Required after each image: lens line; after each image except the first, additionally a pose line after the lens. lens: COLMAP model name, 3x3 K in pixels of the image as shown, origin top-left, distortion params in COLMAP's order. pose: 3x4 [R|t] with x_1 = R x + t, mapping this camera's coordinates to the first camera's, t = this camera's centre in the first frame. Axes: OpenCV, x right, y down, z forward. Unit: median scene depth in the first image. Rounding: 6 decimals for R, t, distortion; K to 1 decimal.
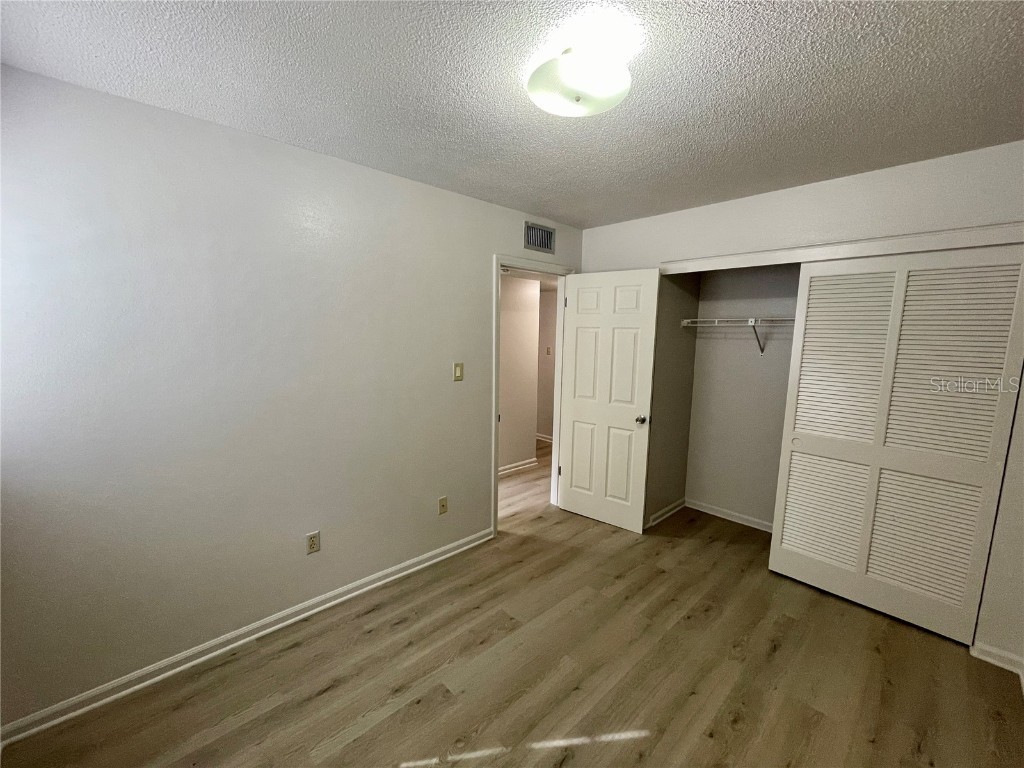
lens RADIAL K [[414.0, 0, 512.0], [0, 414.0, 384.0], [0, 0, 1]] dist [-0.001704, -0.000306]
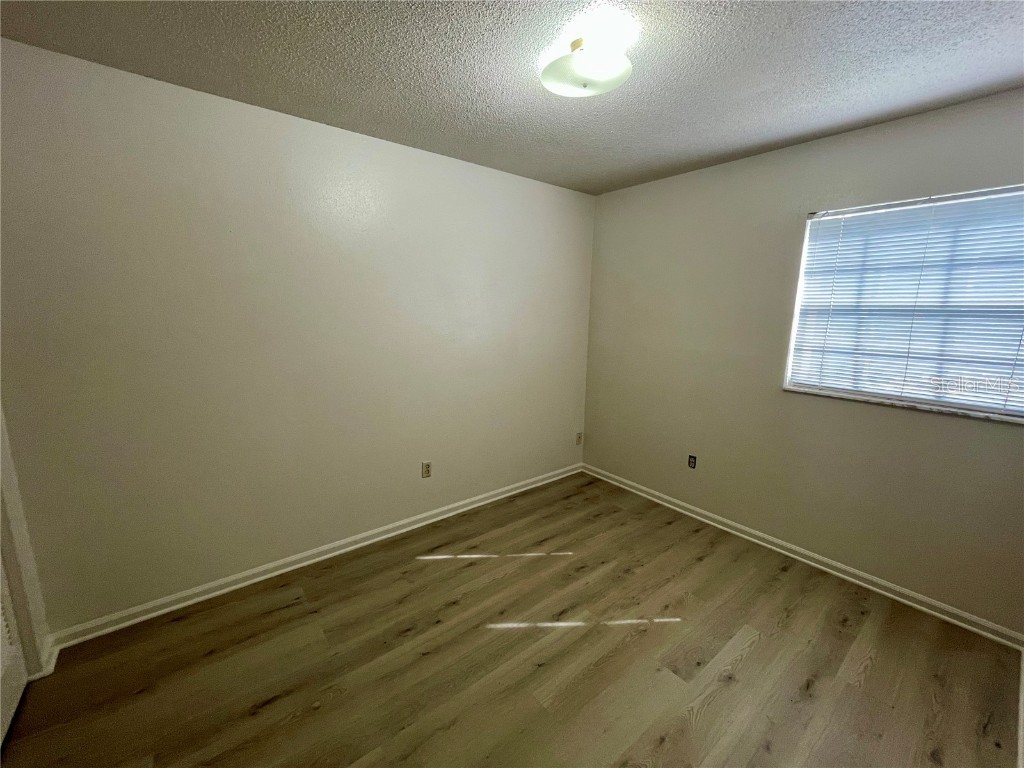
lens RADIAL K [[414.0, 0, 512.0], [0, 414.0, 384.0], [0, 0, 1]] dist [-0.001704, -0.000306]
pose [[-0.996442, -0.039863, 0.074255, 0.184825], [-0.014683, 0.949705, 0.312801, -0.198928], [-0.082989, 0.310597, -0.946912, 1.798366]]
